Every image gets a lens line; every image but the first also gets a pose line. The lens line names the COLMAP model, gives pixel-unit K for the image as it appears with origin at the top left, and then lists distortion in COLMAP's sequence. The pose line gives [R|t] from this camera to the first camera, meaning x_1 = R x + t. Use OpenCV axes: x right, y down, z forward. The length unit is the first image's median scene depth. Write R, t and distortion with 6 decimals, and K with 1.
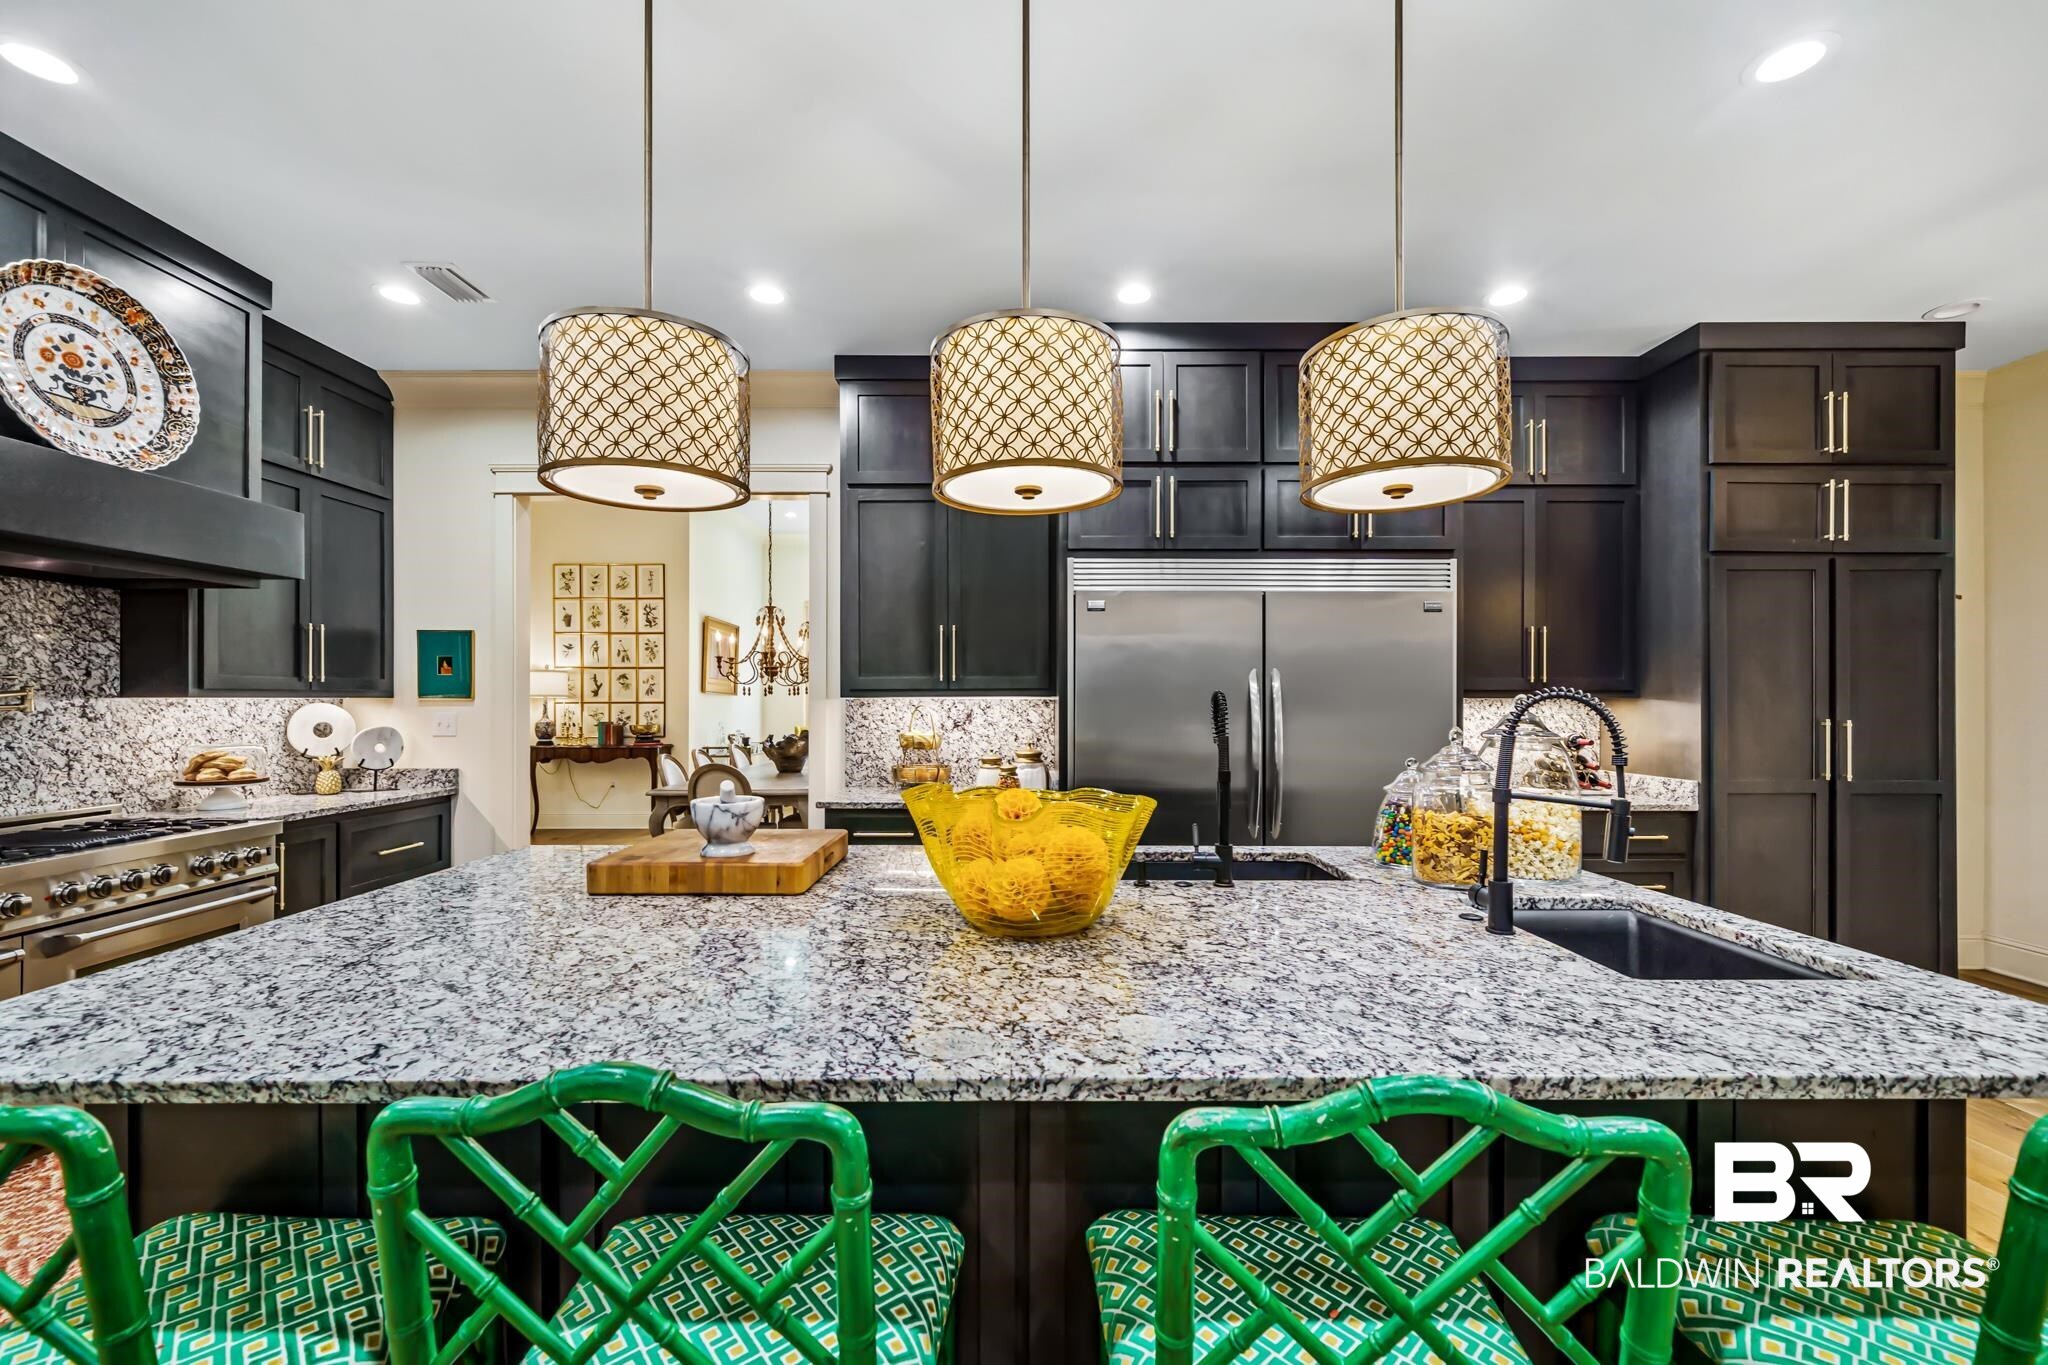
lens RADIAL K [[833.5, 0, 1022.8], [0, 833.5, 702.4], [0, 0, 1]] dist [0.001056, 0.000312]
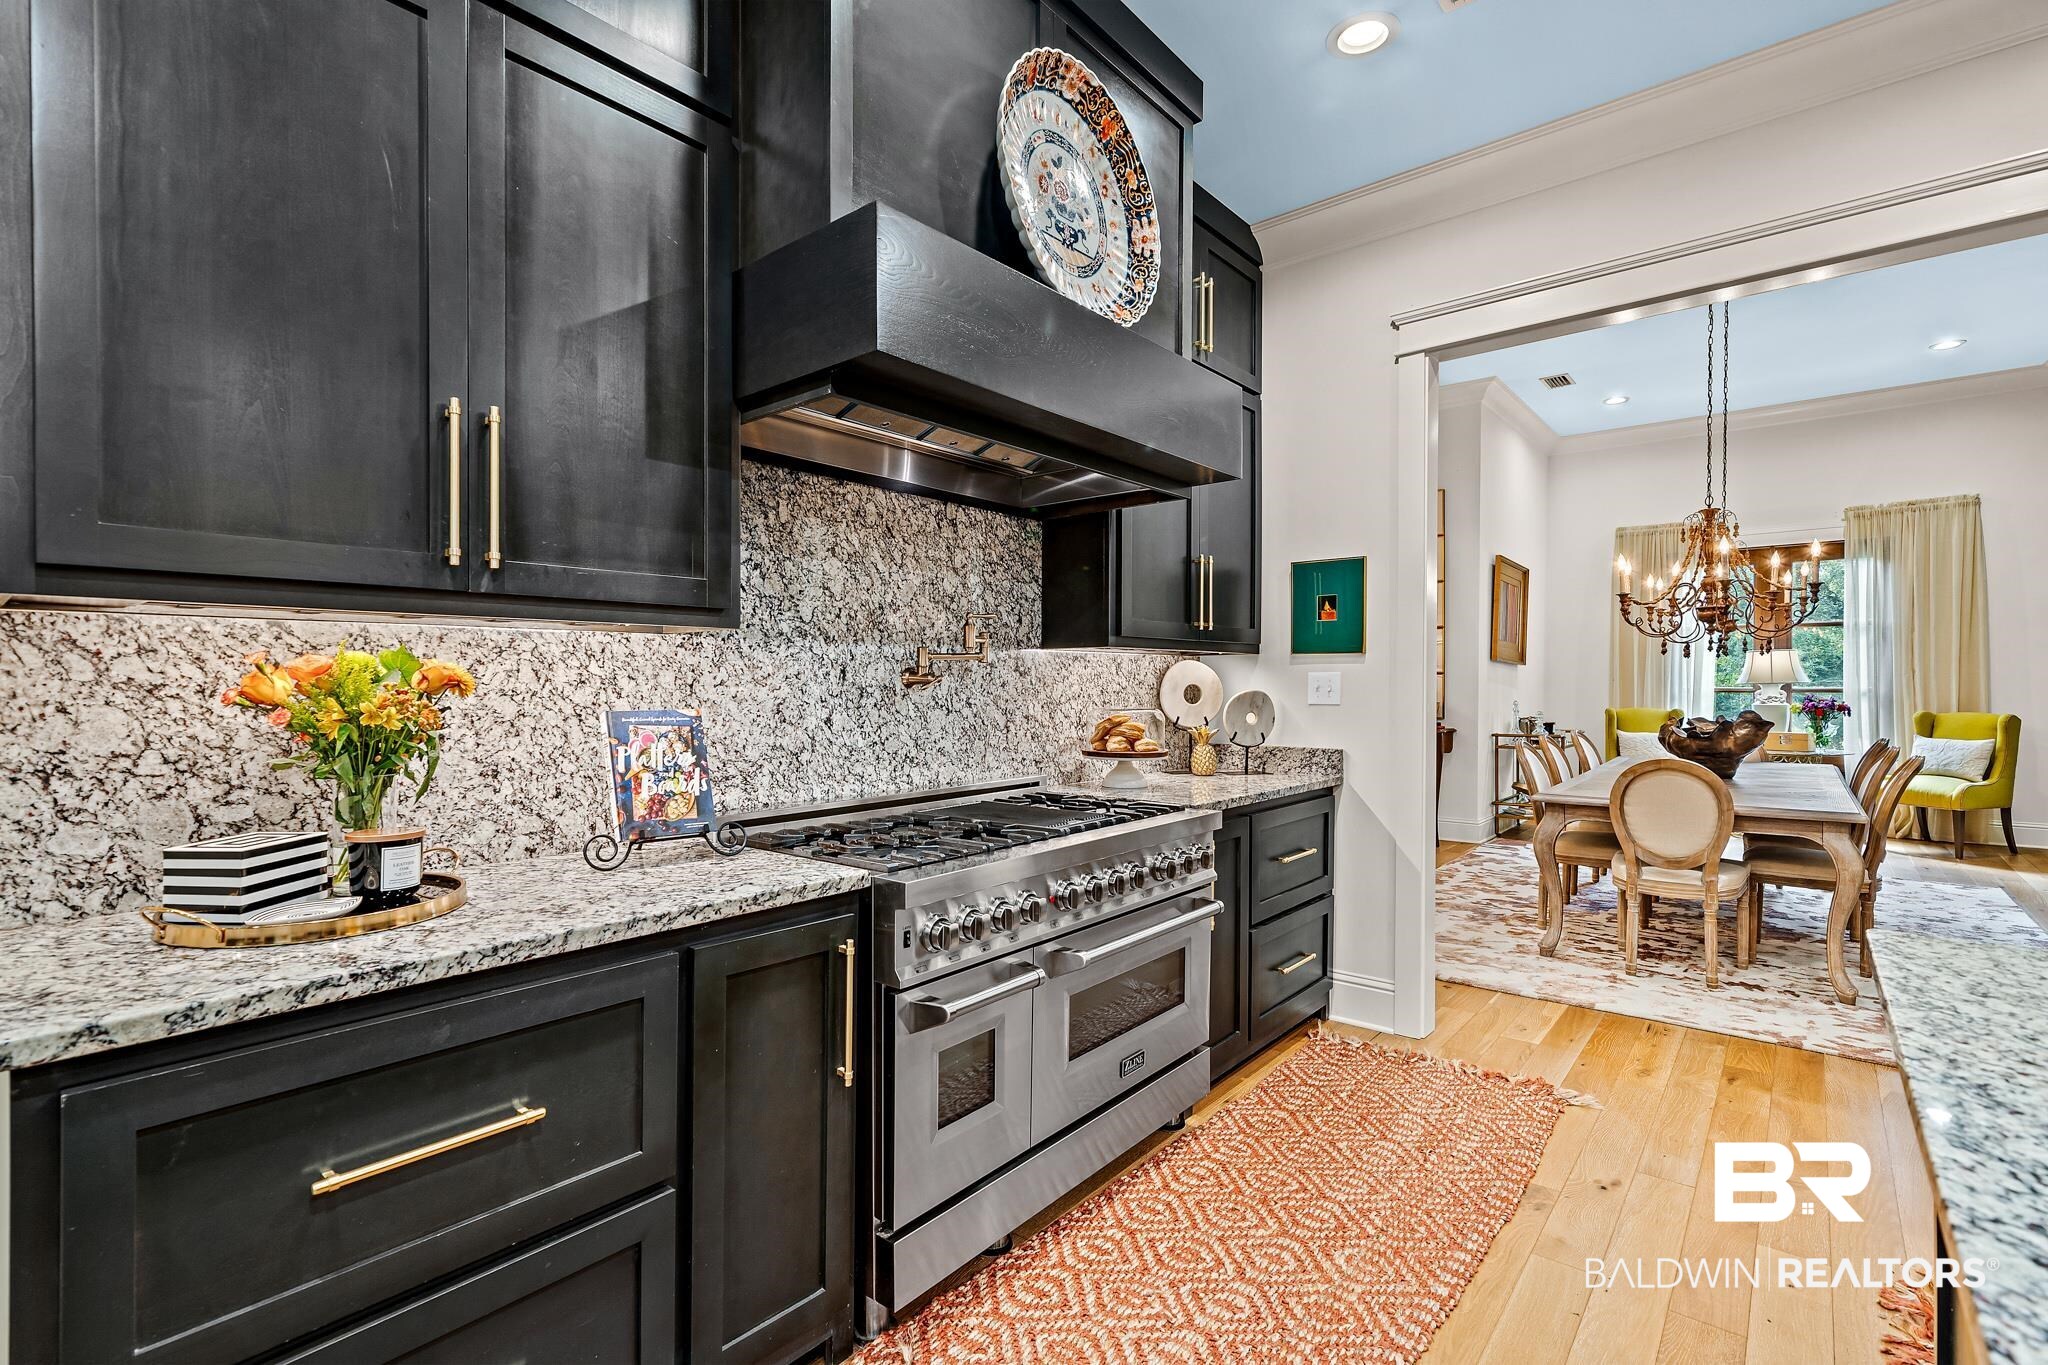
lens RADIAL K [[943.5, 0, 1011.7], [0, 943.5, 686.9], [0, 0, 1]] dist [0.002951, 0.000227]
pose [[0.763806, 0.003862, -0.645435, -0.488582], [-0.001584, 0.999990, 0.004110, 0.028886], [0.645445, -0.002117, 0.763804, 0.250587]]
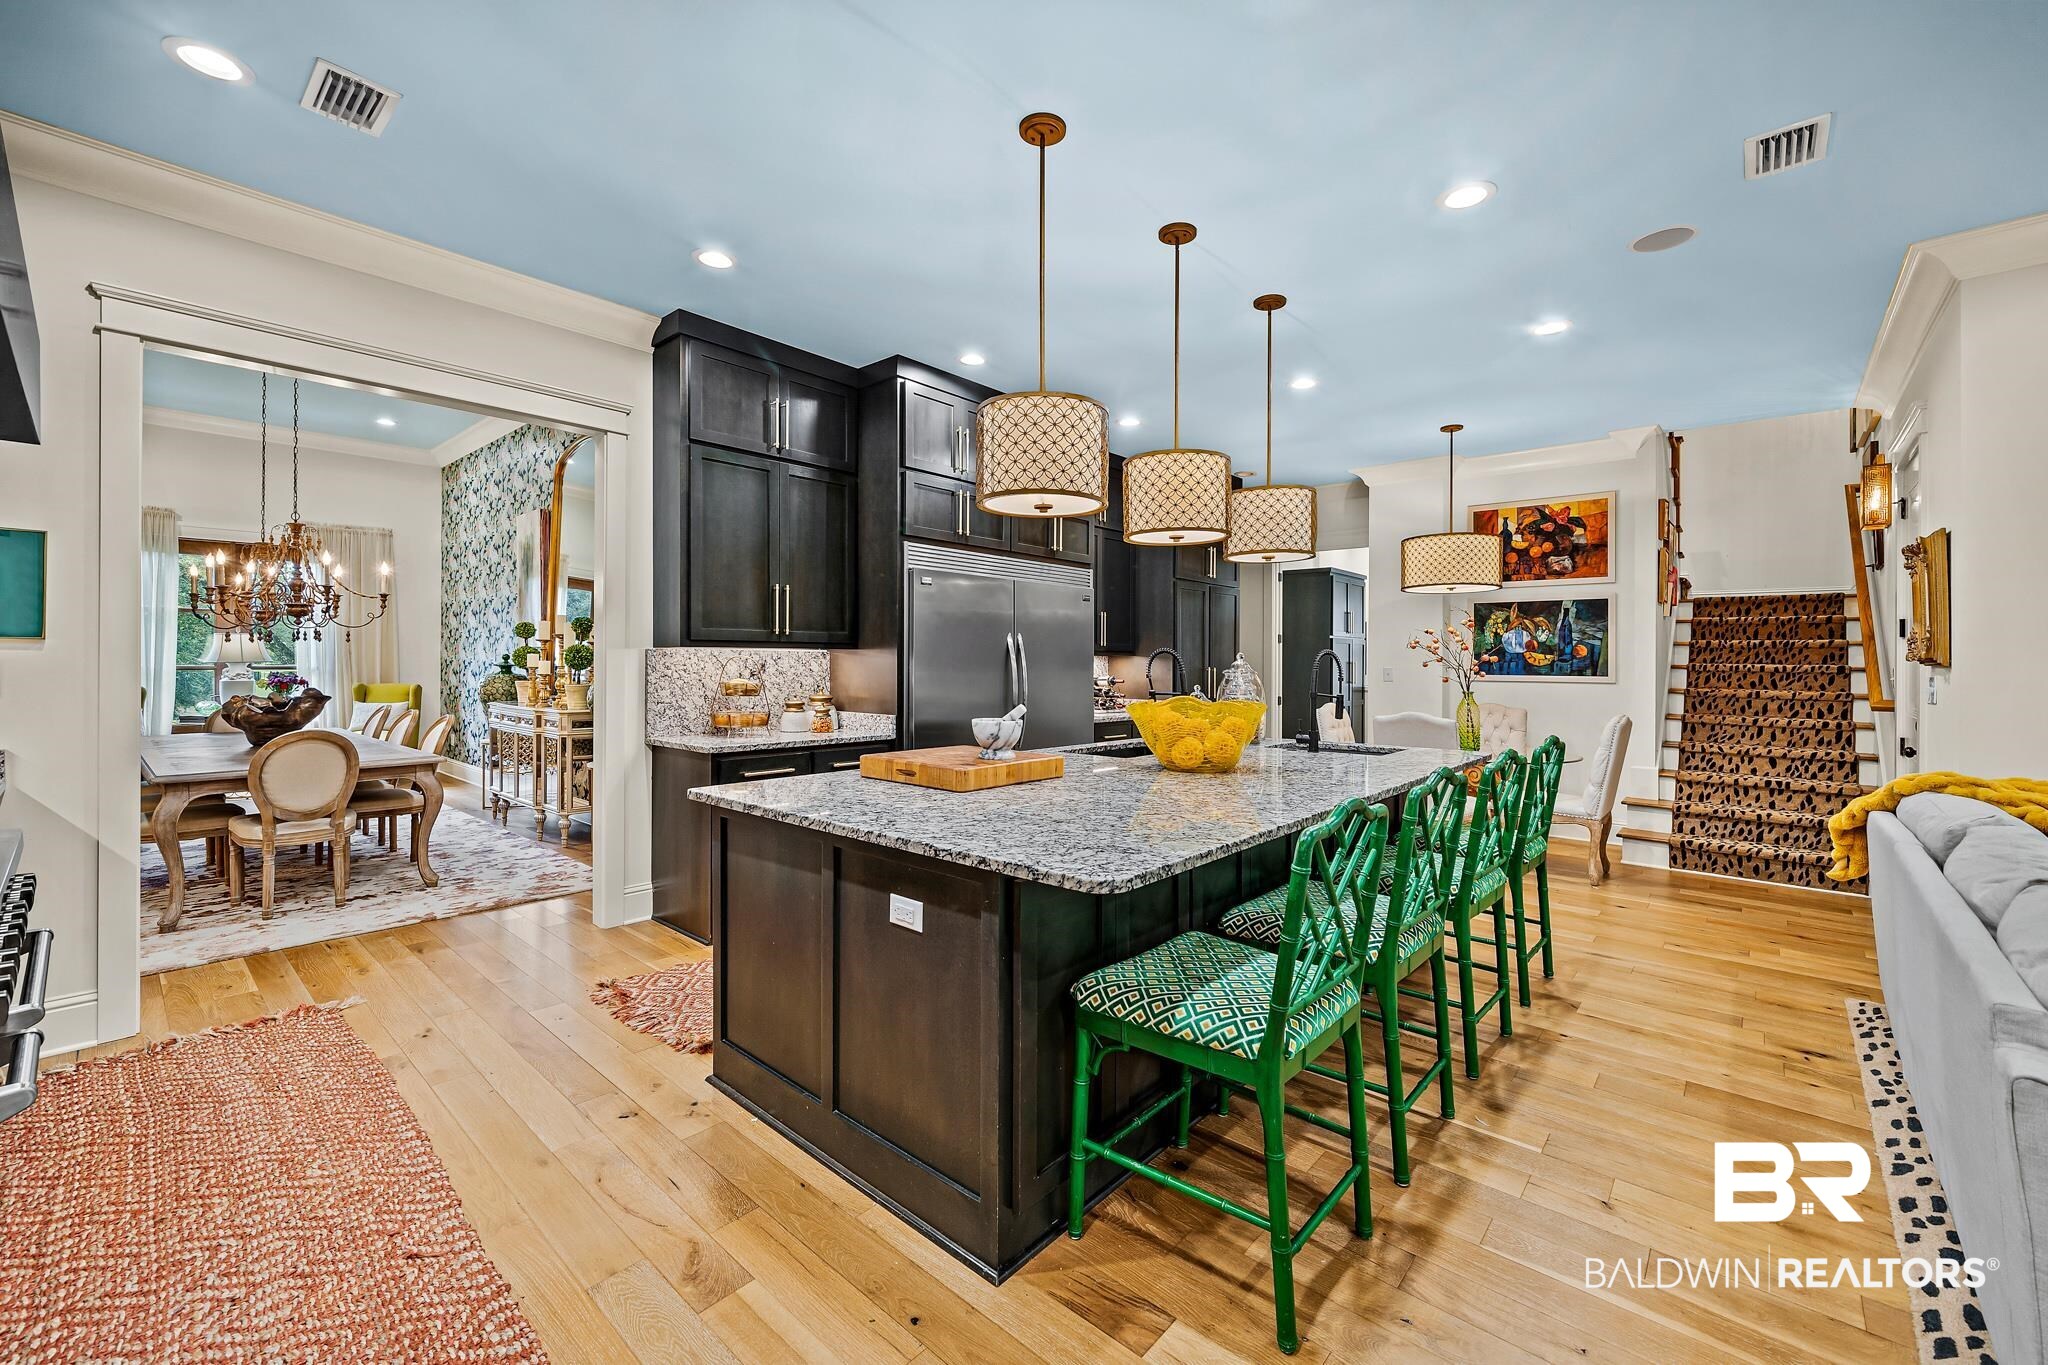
lens RADIAL K [[832.1, 0, 1014.8], [0, 832.1, 657.6], [0, 0, 1]] dist [-0.002337, 0.000020]
pose [[0.668275, 0.011102, 0.743832, -0.884360], [-0.006711, 0.999938, -0.008896, 0.016904], [-0.743884, 0.000953, 0.668308, 0.022290]]
